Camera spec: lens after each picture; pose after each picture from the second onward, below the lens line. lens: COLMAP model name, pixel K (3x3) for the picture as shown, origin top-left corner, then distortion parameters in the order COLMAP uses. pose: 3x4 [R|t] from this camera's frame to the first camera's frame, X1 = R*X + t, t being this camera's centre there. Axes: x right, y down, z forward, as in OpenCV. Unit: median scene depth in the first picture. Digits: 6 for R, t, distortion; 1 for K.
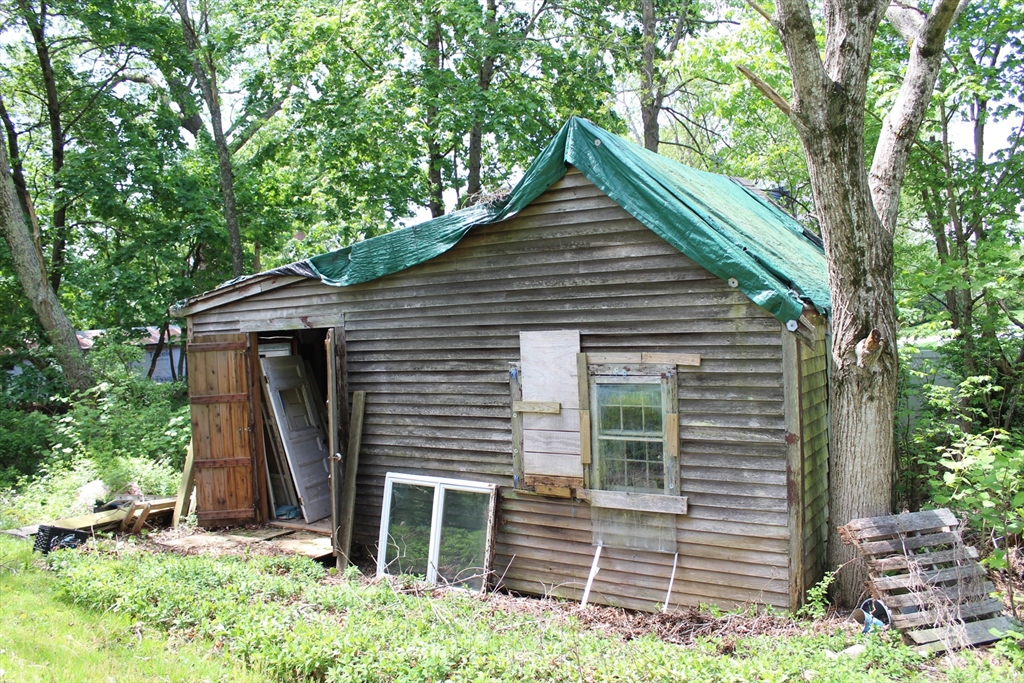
lens RADIAL K [[832.8, 0, 513.2], [0, 832.8, 344.7], [0, 0, 1]] dist [-0.130409, 0.004075]
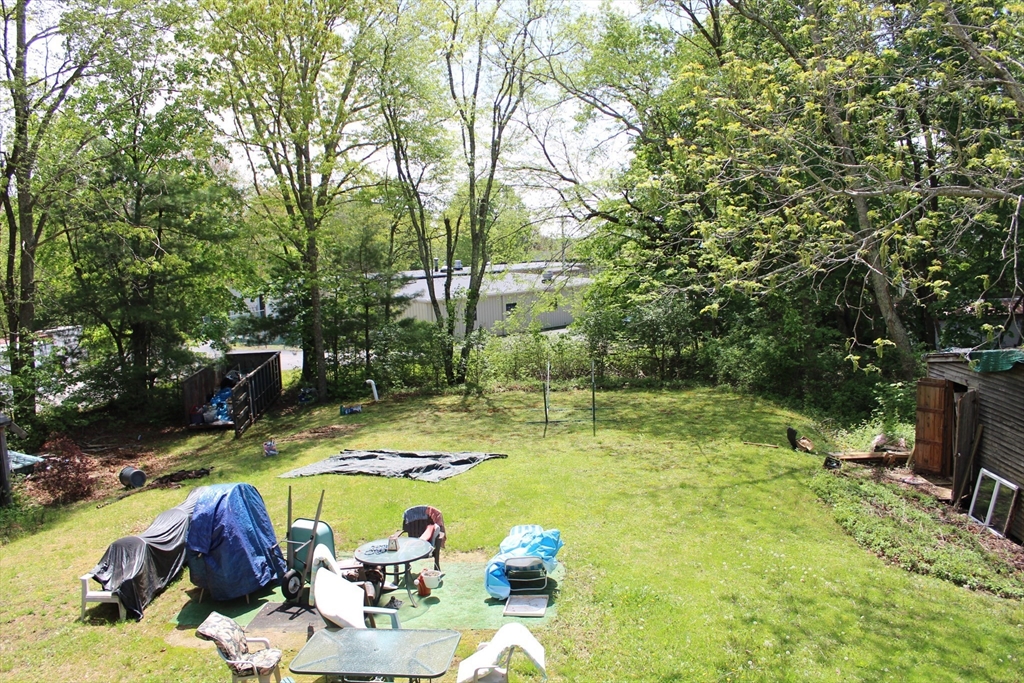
lens RADIAL K [[832.8, 0, 513.2], [0, 832.8, 344.7], [0, 0, 1]] dist [-0.130409, 0.004075]
pose [[0.461675, 0.145785, -0.874988, 0.899725], [-0.053808, 0.989189, 0.136421, -0.318706], [0.885416, -0.015900, 0.464528, -0.827673]]
